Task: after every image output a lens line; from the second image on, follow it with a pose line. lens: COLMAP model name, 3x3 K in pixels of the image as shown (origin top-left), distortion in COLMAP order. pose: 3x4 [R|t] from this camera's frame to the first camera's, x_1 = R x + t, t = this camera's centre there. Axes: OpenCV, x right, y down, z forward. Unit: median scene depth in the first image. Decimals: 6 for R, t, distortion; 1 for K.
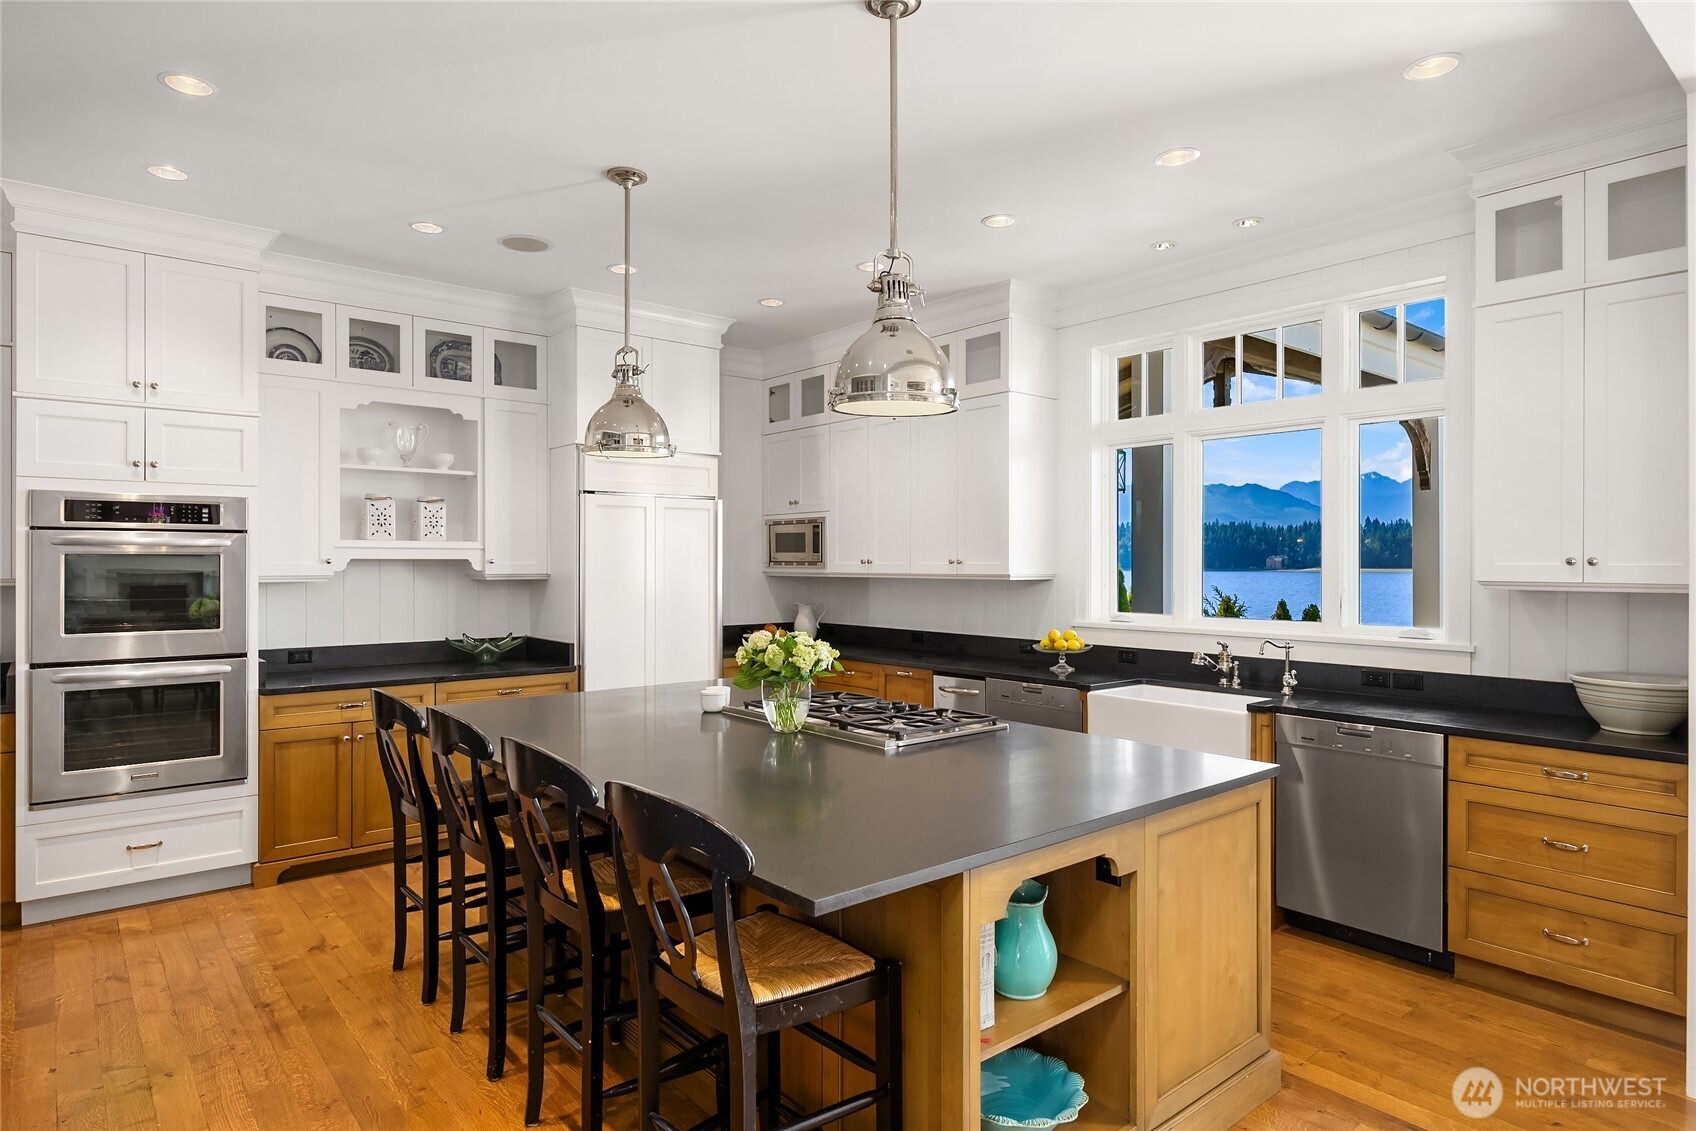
lens RADIAL K [[962.9, 0, 857.3], [0, 962.9, 563.0], [0, 0, 1]] dist [0.002941, 0.000270]
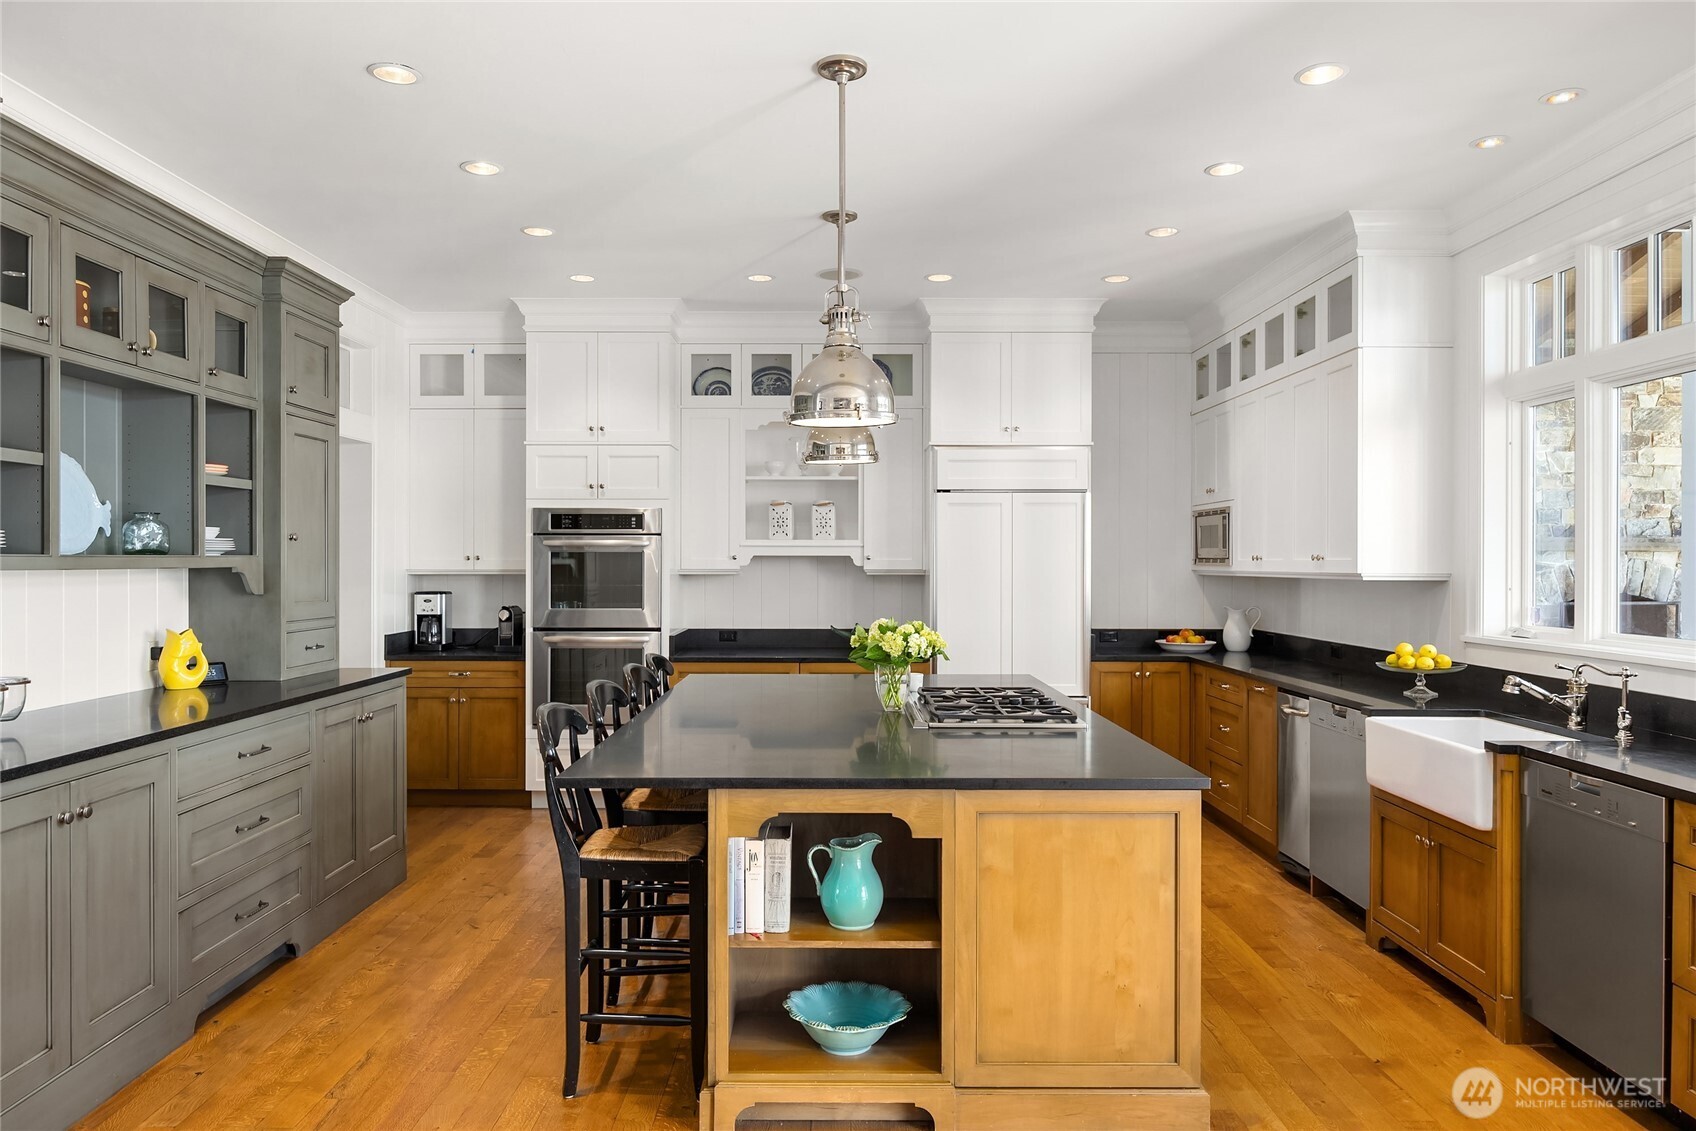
lens RADIAL K [[1176.1, 0, 849.9], [0, 1176.1, 562.9], [0, 0, 1]] dist [0.007036, 0.004594]
pose [[0.764654, 0.001856, -0.644439, 0.499000], [-0.002179, 0.999998, 0.000294, 0.004101], [0.644438, 0.001180, 0.764656, -0.037884]]
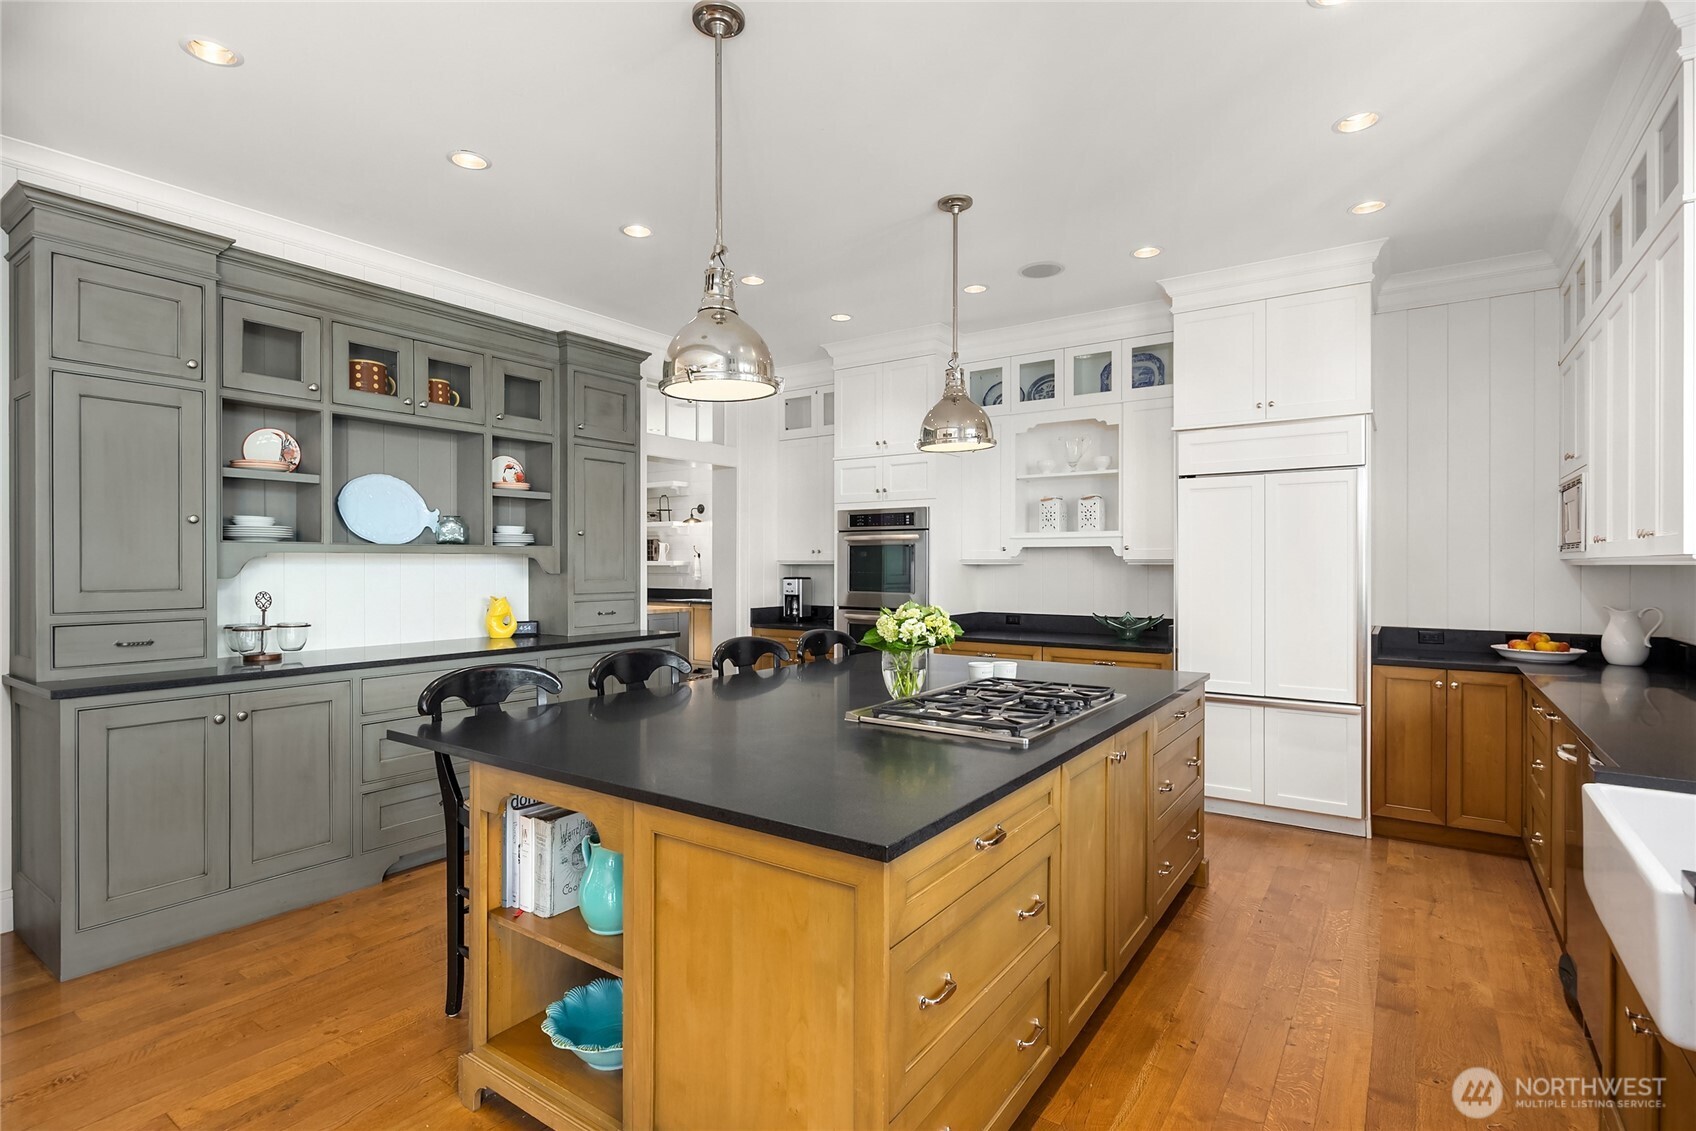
lens RADIAL K [[840.1, 0, 834.6], [0, 840.1, 566.3], [0, 0, 1]] dist [0.003274, 0.002917]
pose [[0.235437, 0.003040, -0.971885, 0.523815], [-0.002387, 0.999994, 0.002549, 0.019377], [0.971887, 0.001720, 0.235443, 0.473256]]
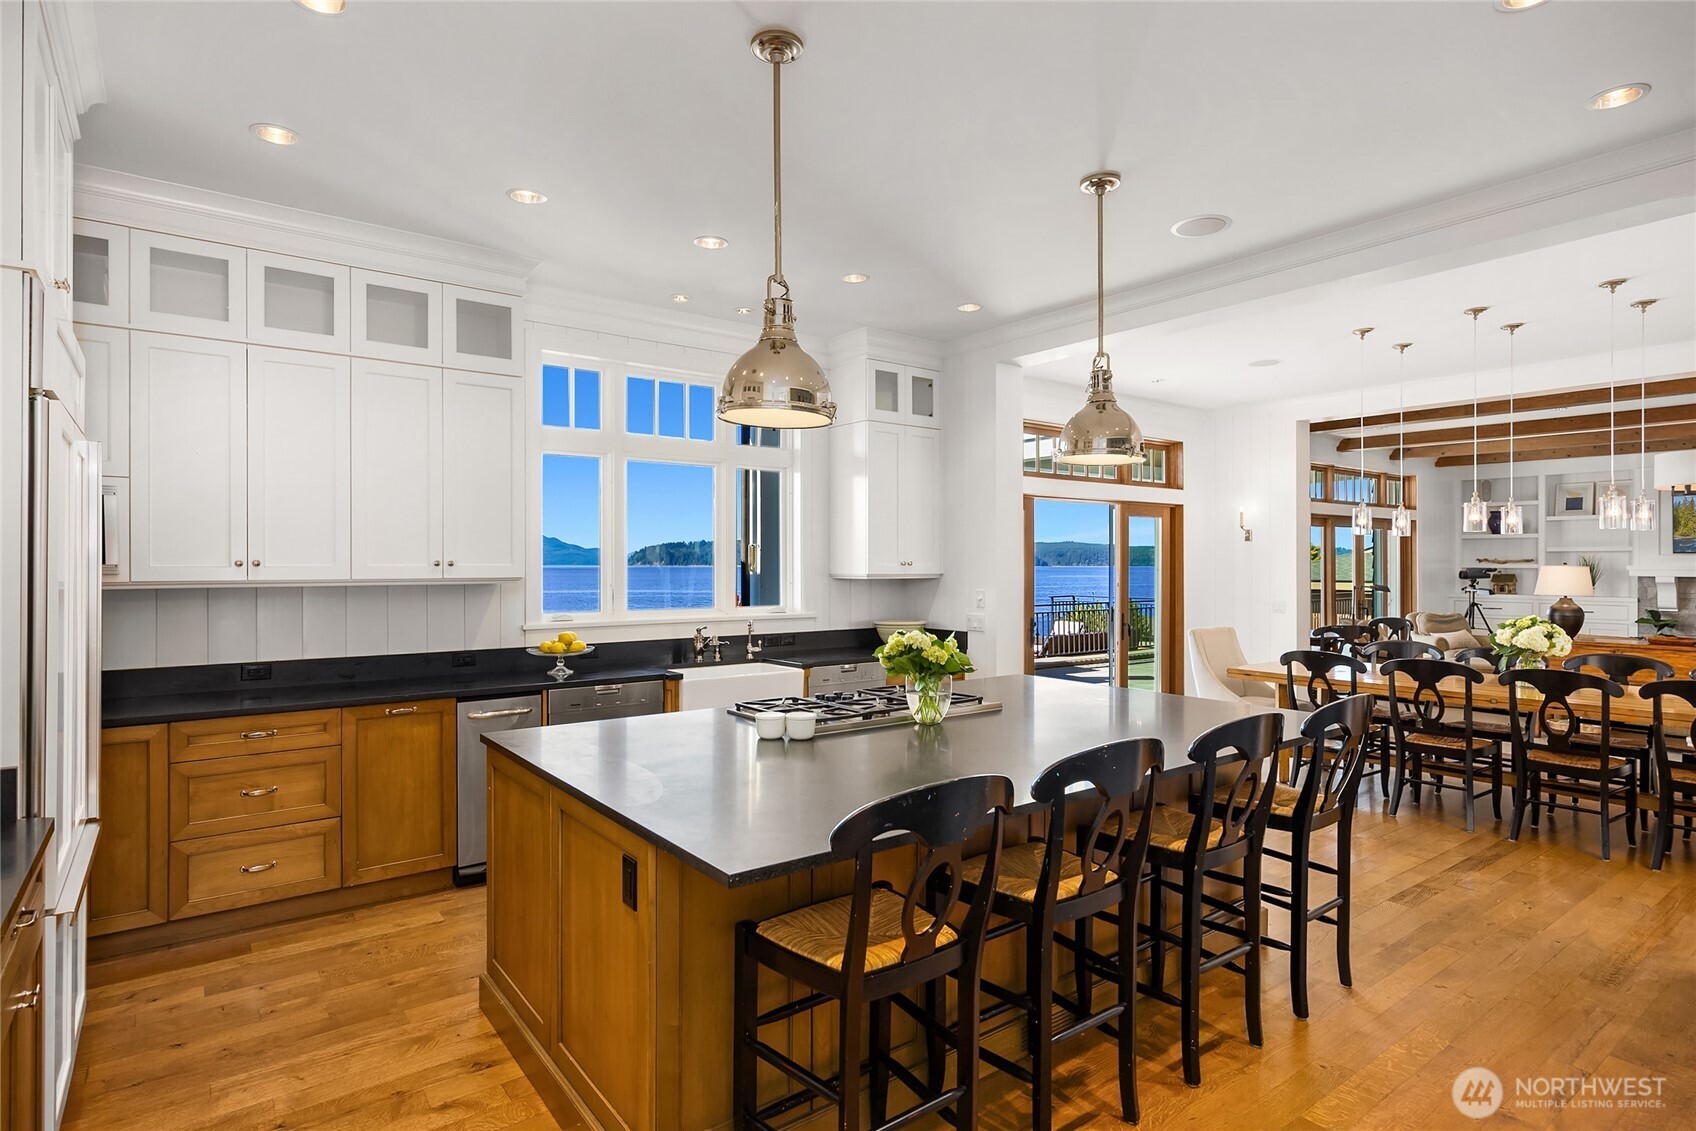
lens RADIAL K [[880.7, 0, 817.3], [0, 880.7, 567.2], [0, 0, 1]] dist [0.005659, 0.001346]
pose [[0.078157, -0.002501, 0.996938, -0.717012], [0.000574, 0.999997, 0.002463, 0.000409], [-0.996941, 0.000379, 0.078158, 0.712822]]
